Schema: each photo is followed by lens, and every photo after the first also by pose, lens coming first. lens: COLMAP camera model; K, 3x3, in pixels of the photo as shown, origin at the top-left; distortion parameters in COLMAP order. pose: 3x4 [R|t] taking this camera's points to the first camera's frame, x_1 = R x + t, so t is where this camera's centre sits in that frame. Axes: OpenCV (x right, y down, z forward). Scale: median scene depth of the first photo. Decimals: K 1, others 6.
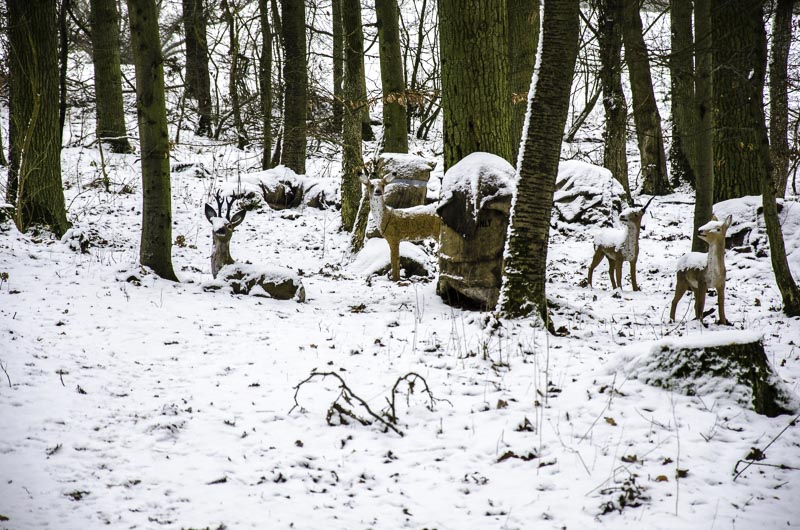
lens RADIAL K [[3669.5, 0, 396.6], [0, 3669.5, 264.6], [0, 0, 1]] dist [1.580663, 0.000000]
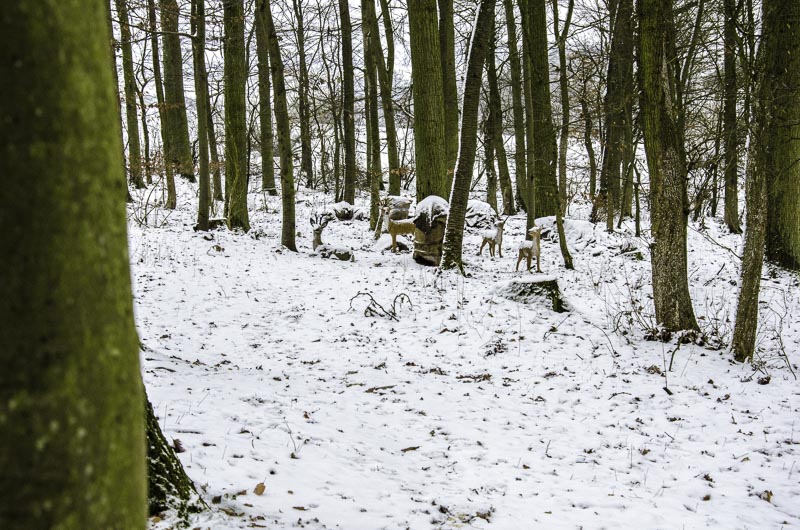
lens RADIAL K [[1630.8, 0, 402.5], [0, 1630.8, 264.4], [0, 0, 1]] dist [0.112149, 0.000000]
pose [[0.999972, 0.005274, 0.005364, -0.000678], [-0.005335, 0.999919, 0.011530, 0.000081], [-0.005302, -0.011558, 0.999919, 0.002499]]
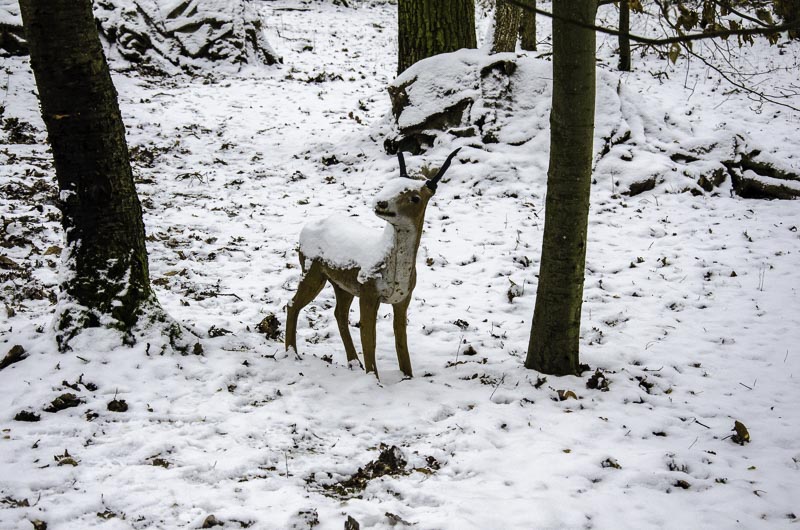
lens RADIAL K [[1951.5, 0, 402.8], [0, 1951.5, 265.7], [0, 0, 1]] dist [0.658952, 0.000000]
pose [[0.986731, -0.033129, 0.158949, 0.024882], [0.011774, 0.990985, 0.133455, -0.027671], [-0.161937, -0.129813, 0.978225, 0.650561]]
